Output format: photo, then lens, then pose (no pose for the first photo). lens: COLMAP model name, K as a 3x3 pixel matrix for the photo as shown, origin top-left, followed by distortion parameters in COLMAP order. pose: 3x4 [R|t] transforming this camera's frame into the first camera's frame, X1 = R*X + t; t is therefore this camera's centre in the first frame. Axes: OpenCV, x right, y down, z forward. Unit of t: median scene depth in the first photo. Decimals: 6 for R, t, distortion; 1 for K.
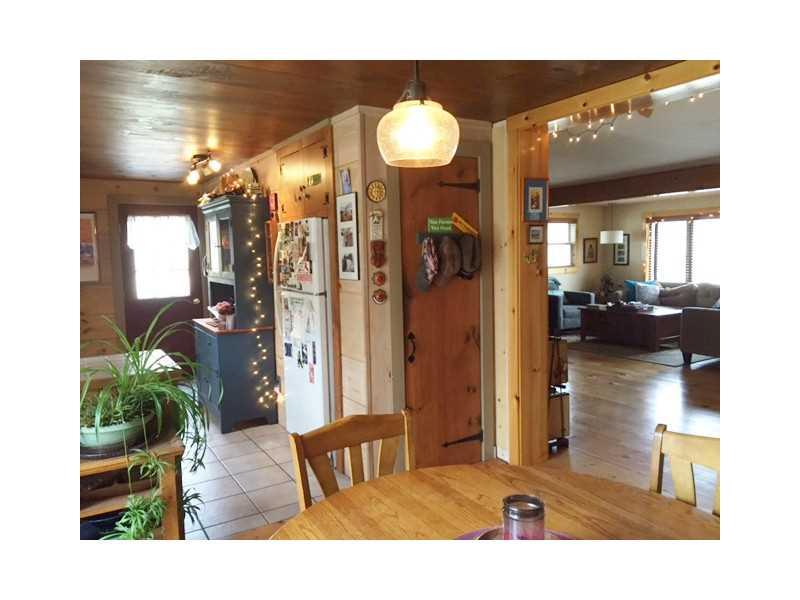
lens RADIAL K [[547.7, 0, 395.2], [0, 547.7, 300.9], [0, 0, 1]] dist [0.057745, -0.014276]
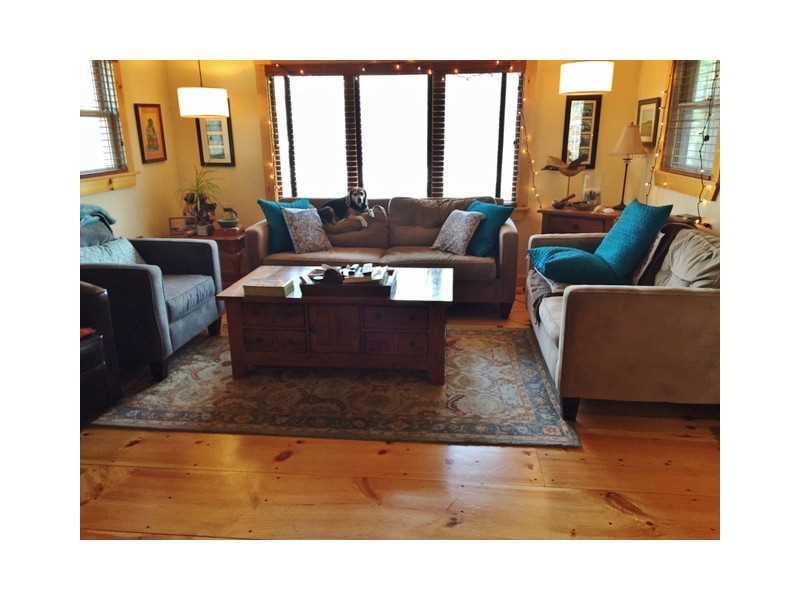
lens RADIAL K [[547.7, 0, 399.7], [0, 547.7, 298.5], [0, 0, 1]] dist [0.057745, -0.014276]
pose [[0.599926, -0.211639, 0.771555, 0.257564], [0.064308, 0.974013, 0.217171, -0.116743], [-0.797467, -0.080669, 0.597946, 1.431313]]
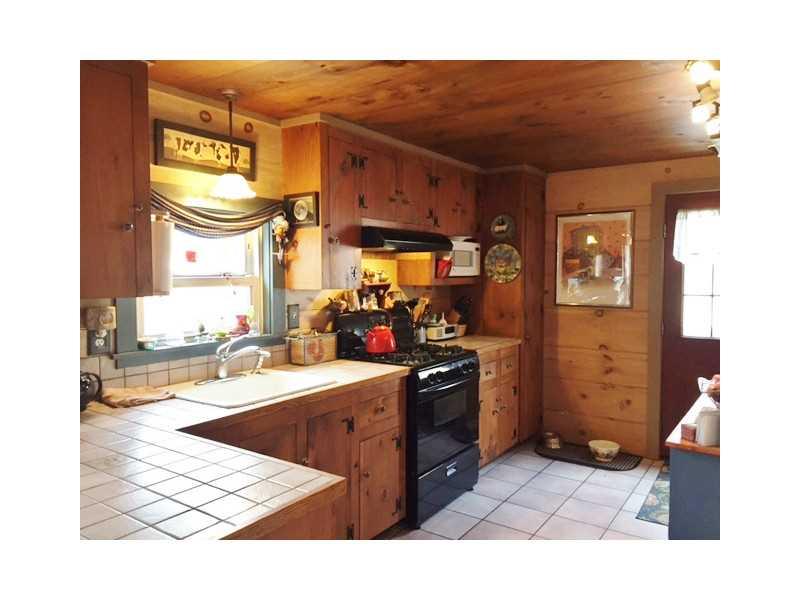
lens RADIAL K [[547.7, 0, 398.1], [0, 547.7, 297.9], [0, 0, 1]] dist [0.057745, -0.014276]
pose [[0.395120, 0.065348, -0.916302, 0.006625], [-0.092180, 0.995252, 0.031230, -0.064133], [0.913993, 0.072125, 0.399268, 0.706762]]
